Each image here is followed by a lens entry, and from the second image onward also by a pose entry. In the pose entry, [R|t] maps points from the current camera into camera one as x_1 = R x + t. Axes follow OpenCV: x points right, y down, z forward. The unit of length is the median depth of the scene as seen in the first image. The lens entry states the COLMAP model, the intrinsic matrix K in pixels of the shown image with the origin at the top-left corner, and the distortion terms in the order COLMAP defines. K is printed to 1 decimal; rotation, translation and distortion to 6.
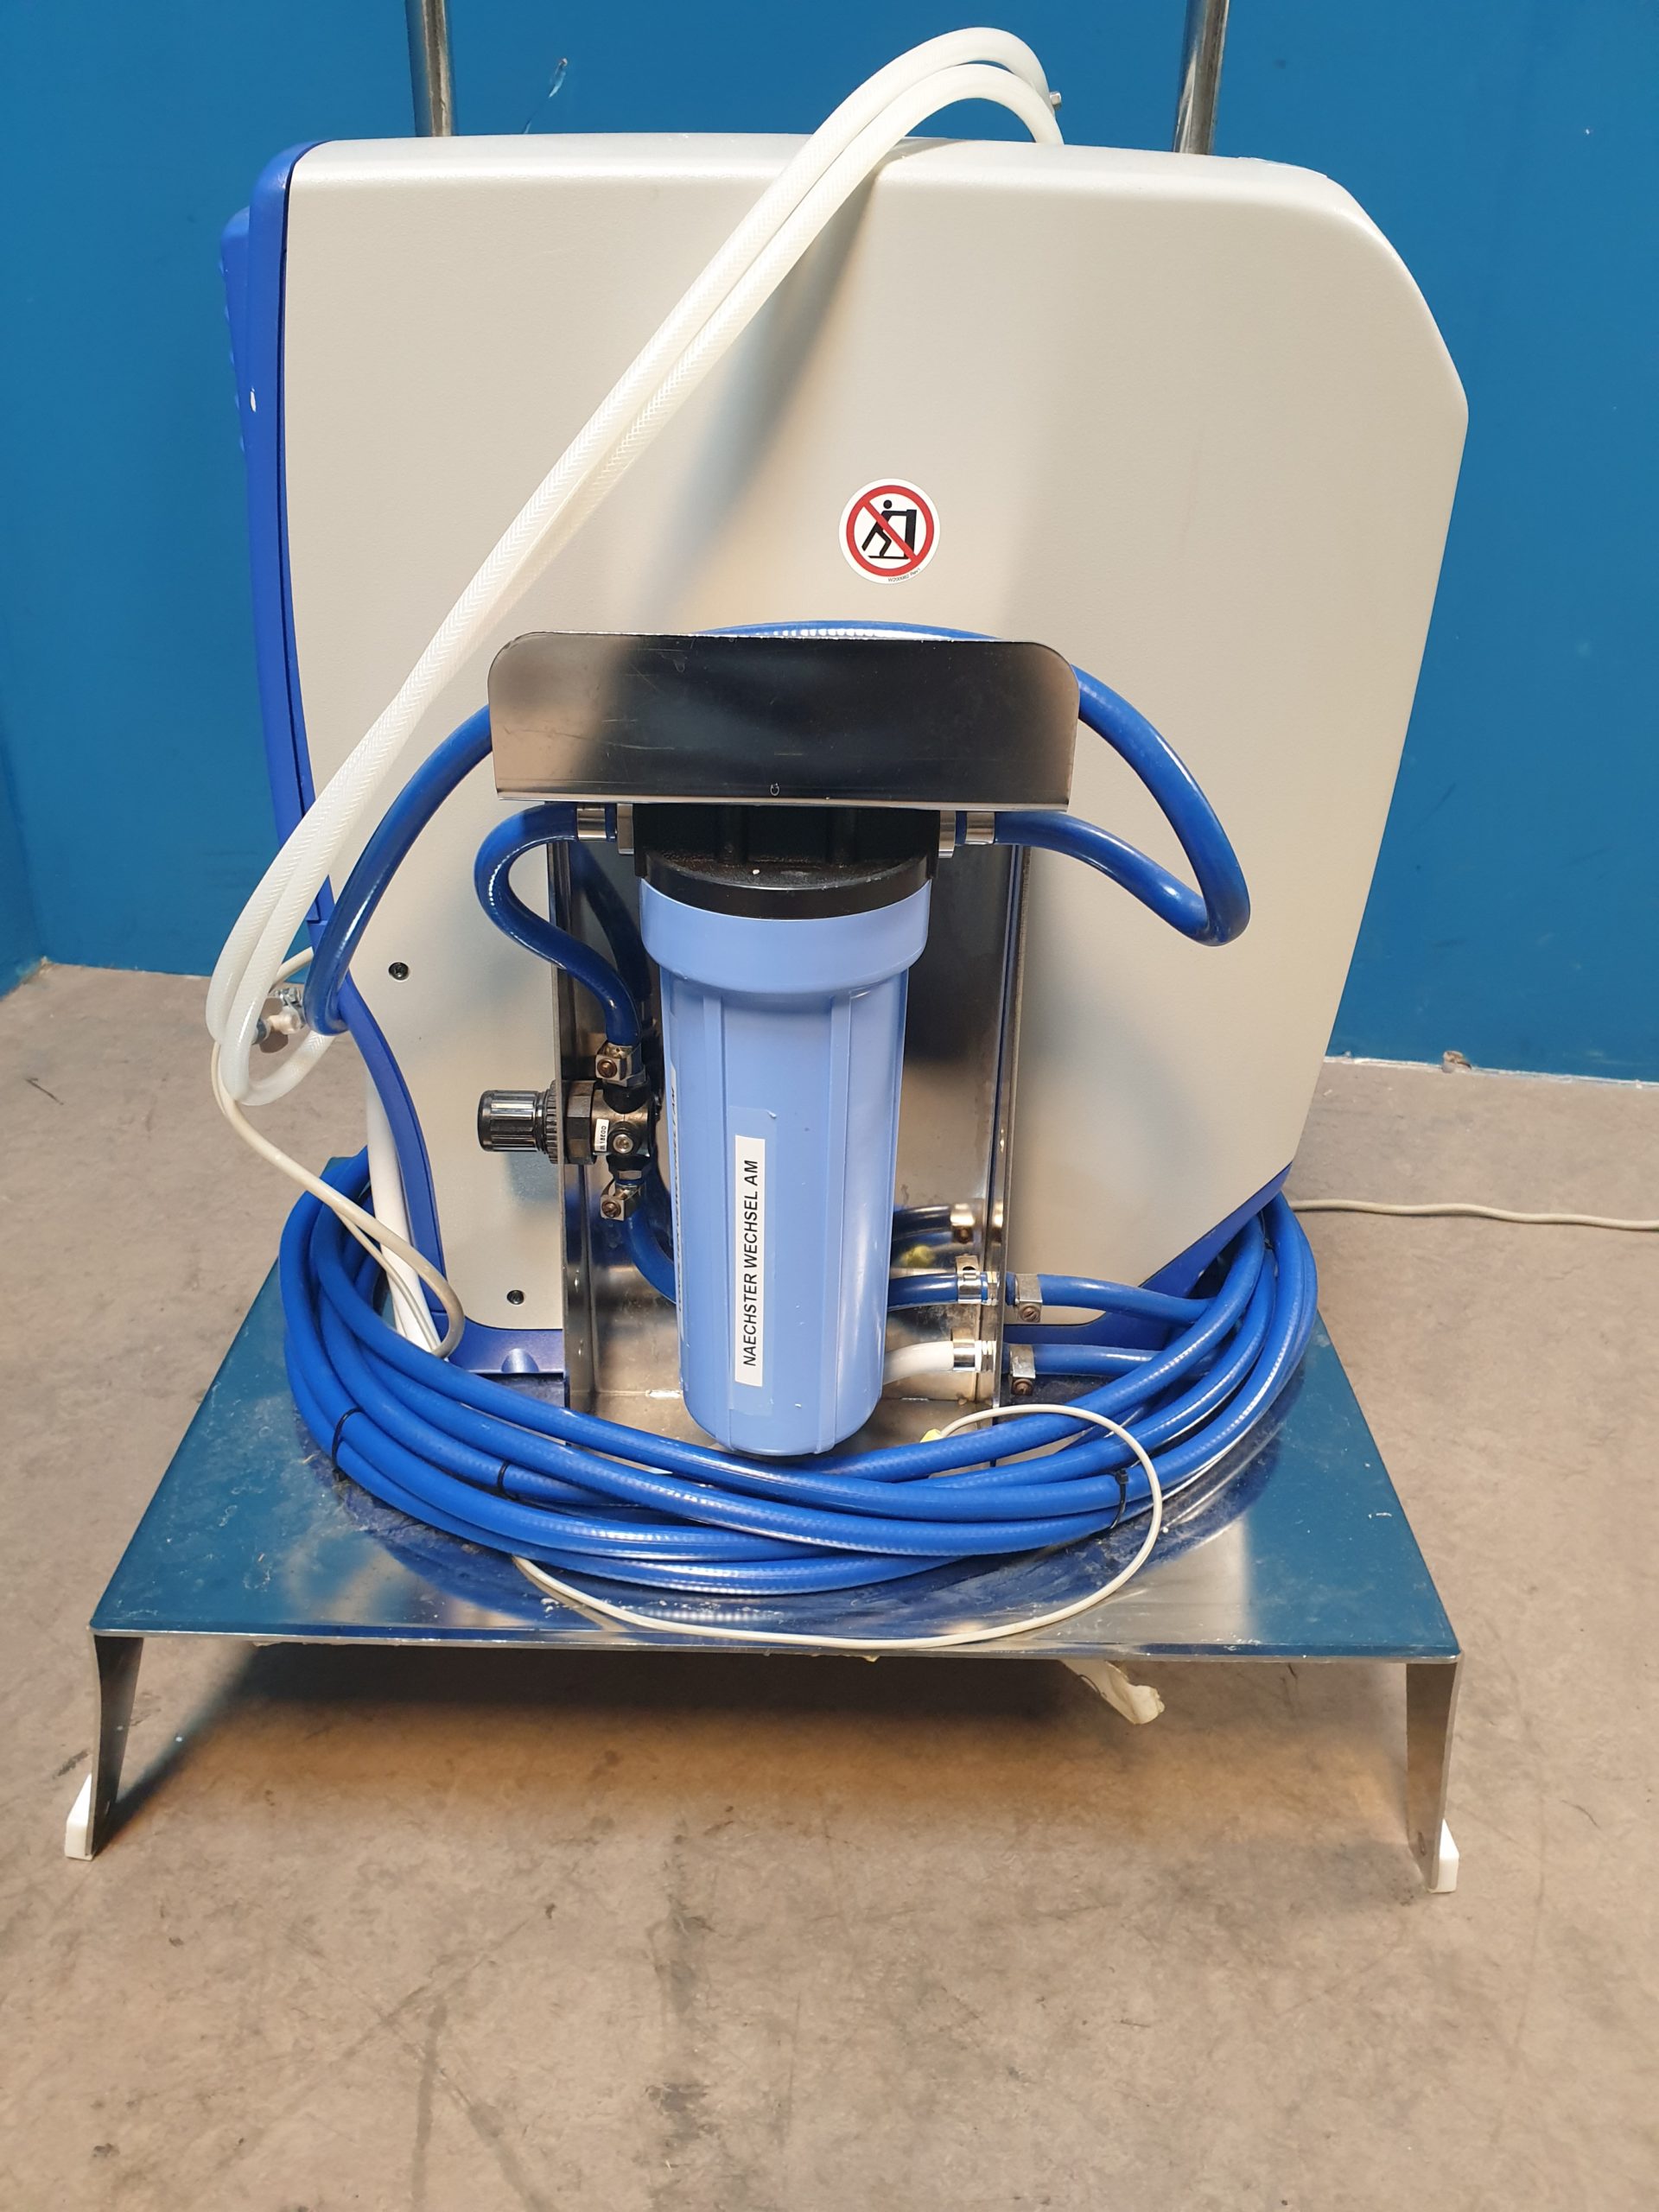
lens RADIAL K [[1756.3, 0, 820.6], [0, 1756.3, 1112.0], [0, 0, 1]] dist [-0.028223, 0.059947]
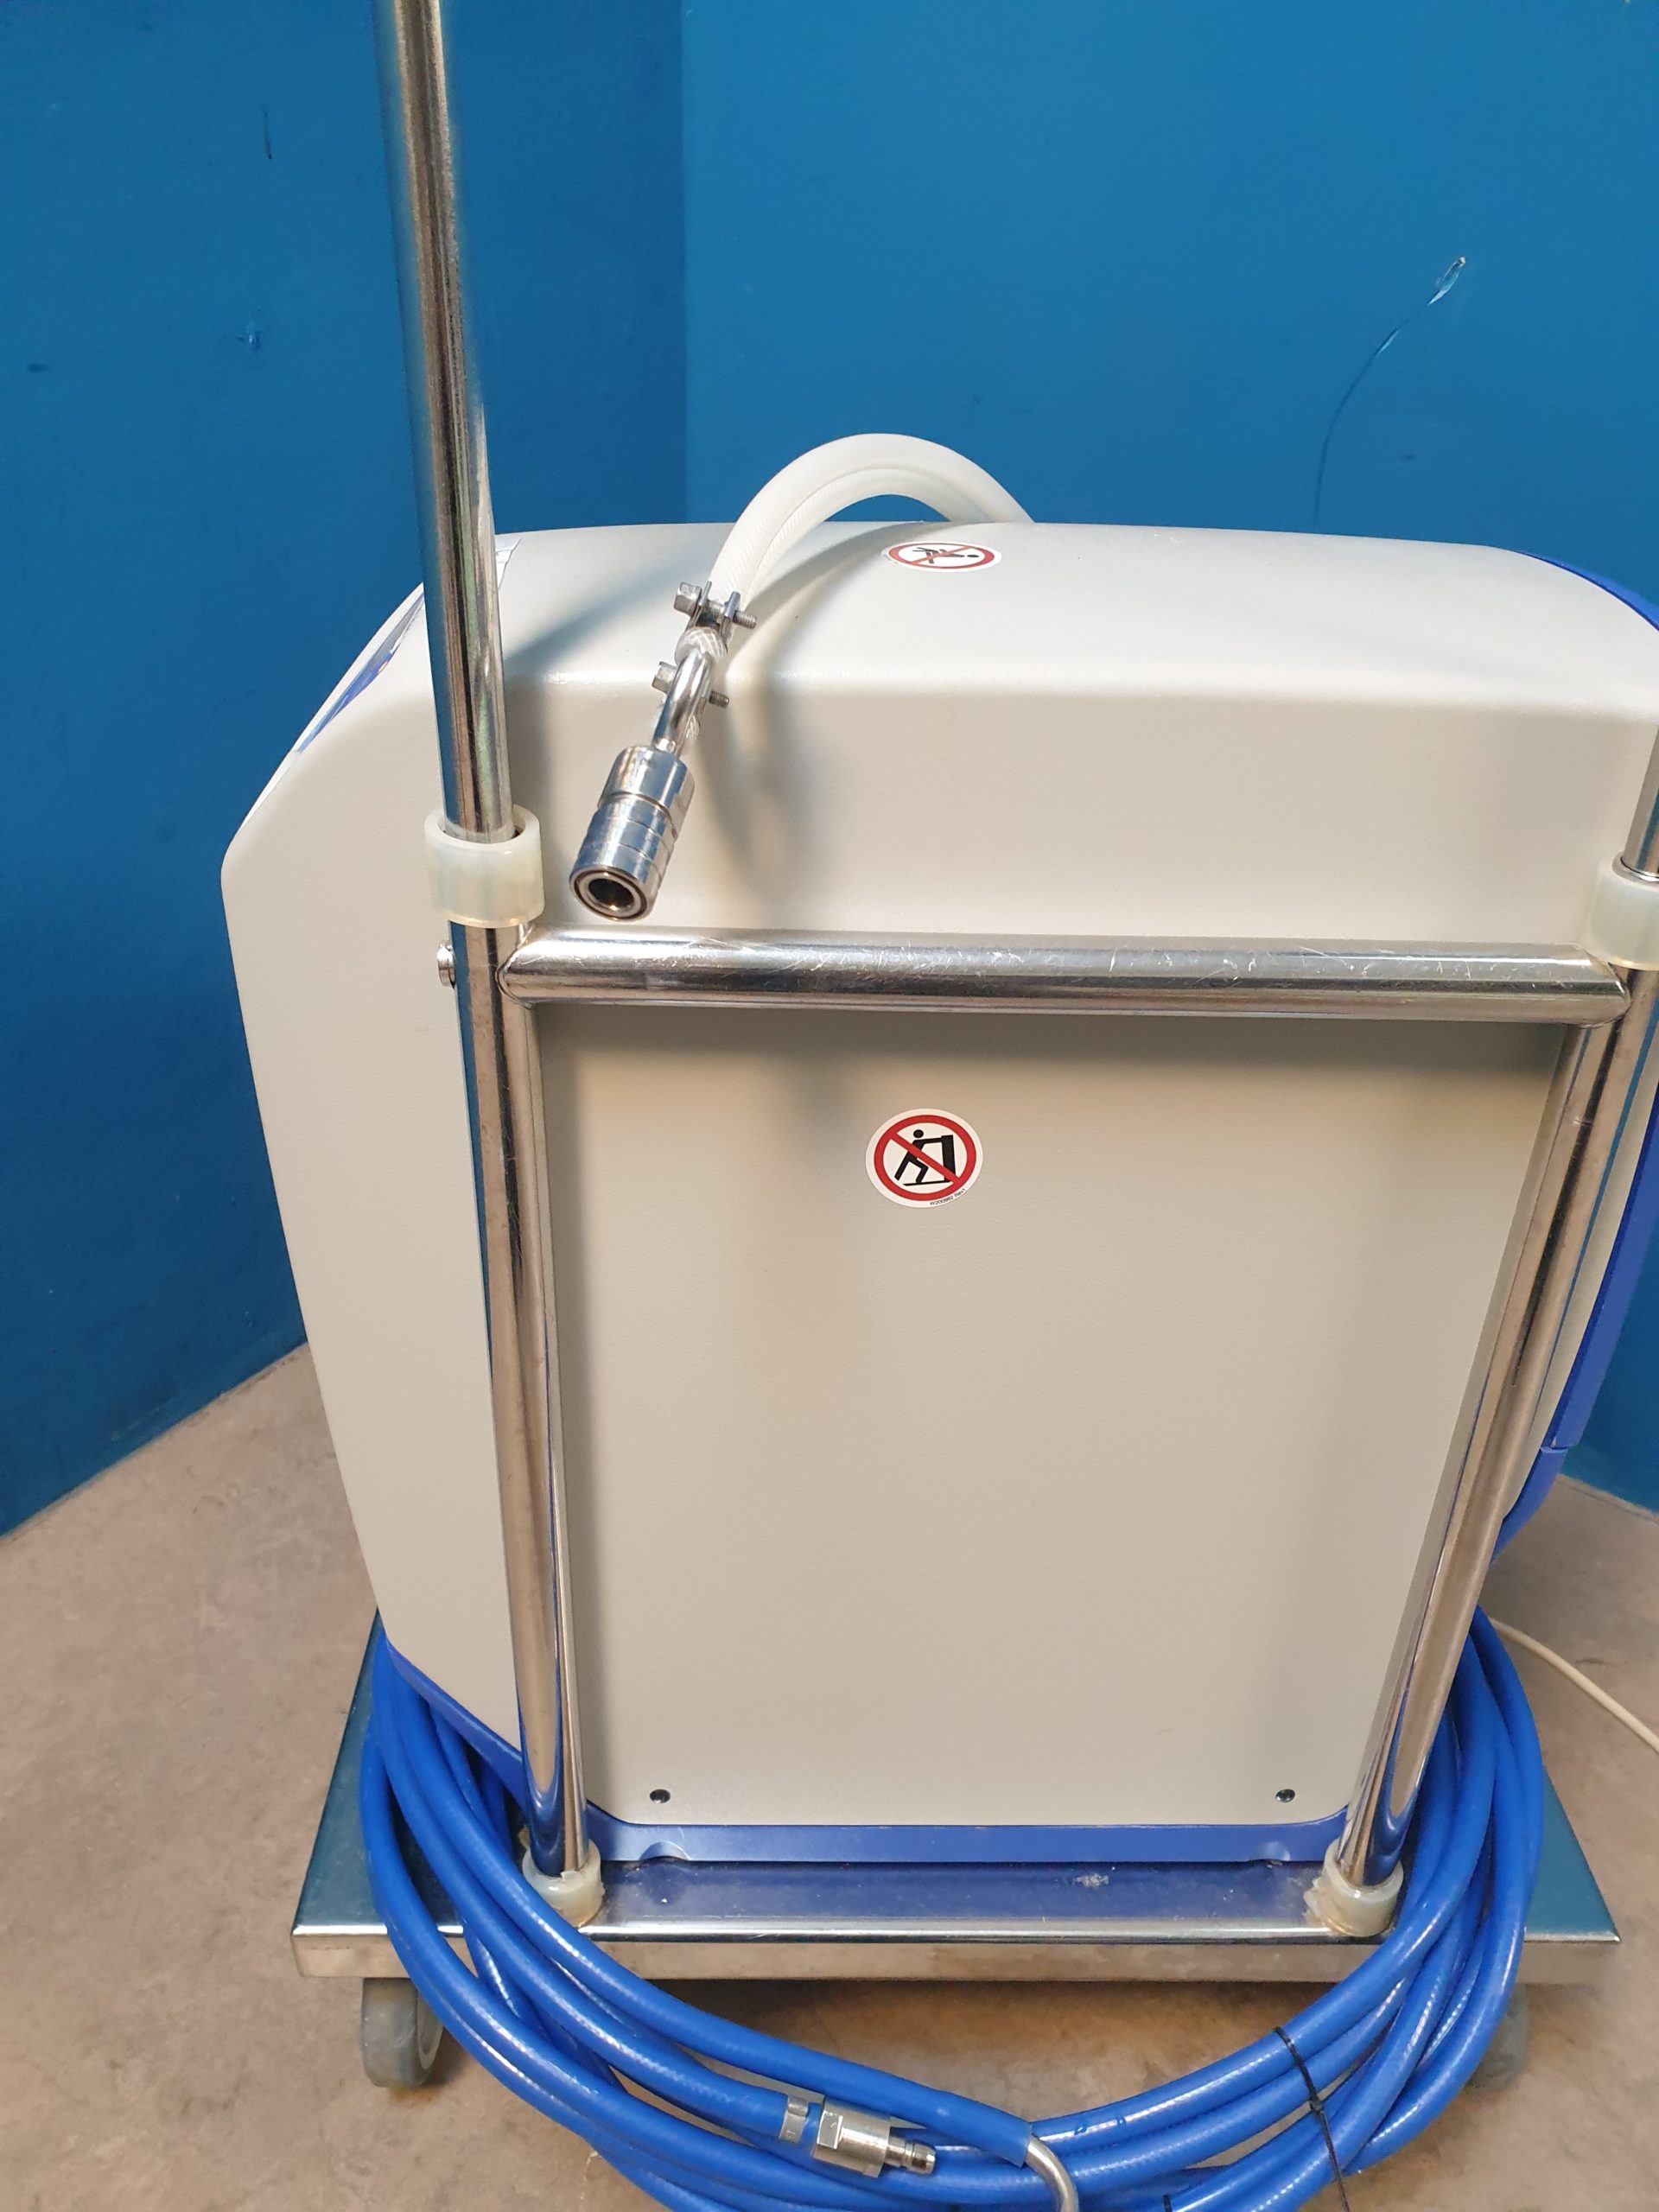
lens RADIAL K [[1756.3, 0, 837.0], [0, 1756.3, 1115.3], [0, 0, 1]] dist [-0.028223, 0.059947]
pose [[0.884354, 0.255526, -0.390671, 0.009132], [-0.241325, 0.966630, 0.085959, -0.386968], [0.399599, 0.018260, 0.916508, 0.327224]]
